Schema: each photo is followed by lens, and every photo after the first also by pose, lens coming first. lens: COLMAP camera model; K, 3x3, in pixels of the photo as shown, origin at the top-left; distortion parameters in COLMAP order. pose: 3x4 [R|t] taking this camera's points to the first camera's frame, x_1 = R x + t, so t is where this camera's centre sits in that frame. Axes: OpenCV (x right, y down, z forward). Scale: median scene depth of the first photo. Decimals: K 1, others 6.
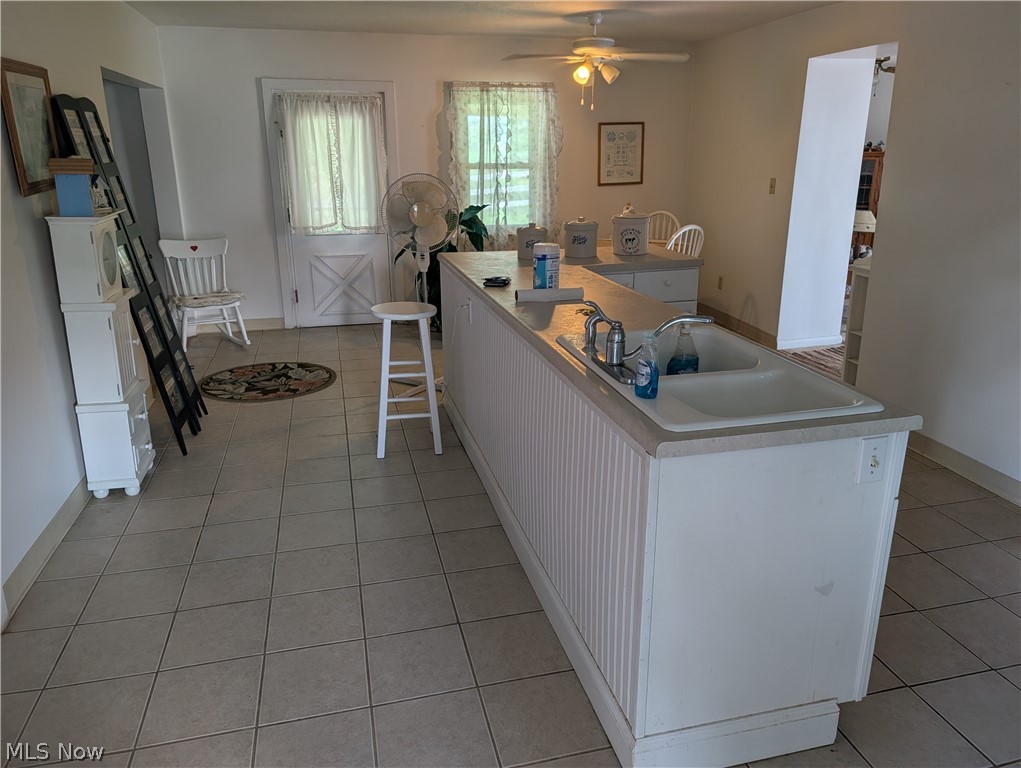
lens RADIAL K [[728.7, 0, 512.7], [0, 728.7, 379.6], [0, 0, 1]] dist [0.008354, 0.000538]
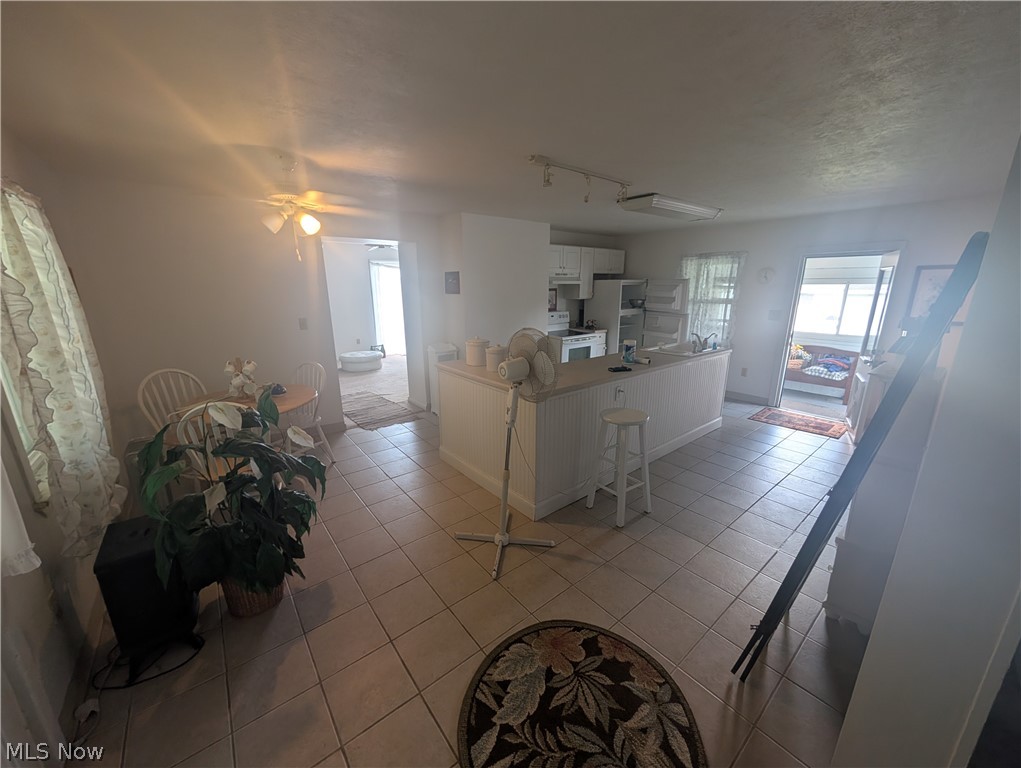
lens RADIAL K [[387.0, 0, 514.6], [0, 387.0, 387.2], [0, 0, 1]] dist [0.001202, 0.000137]
pose [[-0.423275, -0.232335, 0.875705, -0.524743], [0.268419, 0.891008, 0.366137, -0.357539], [-0.865326, 0.390033, -0.314778, 1.046821]]
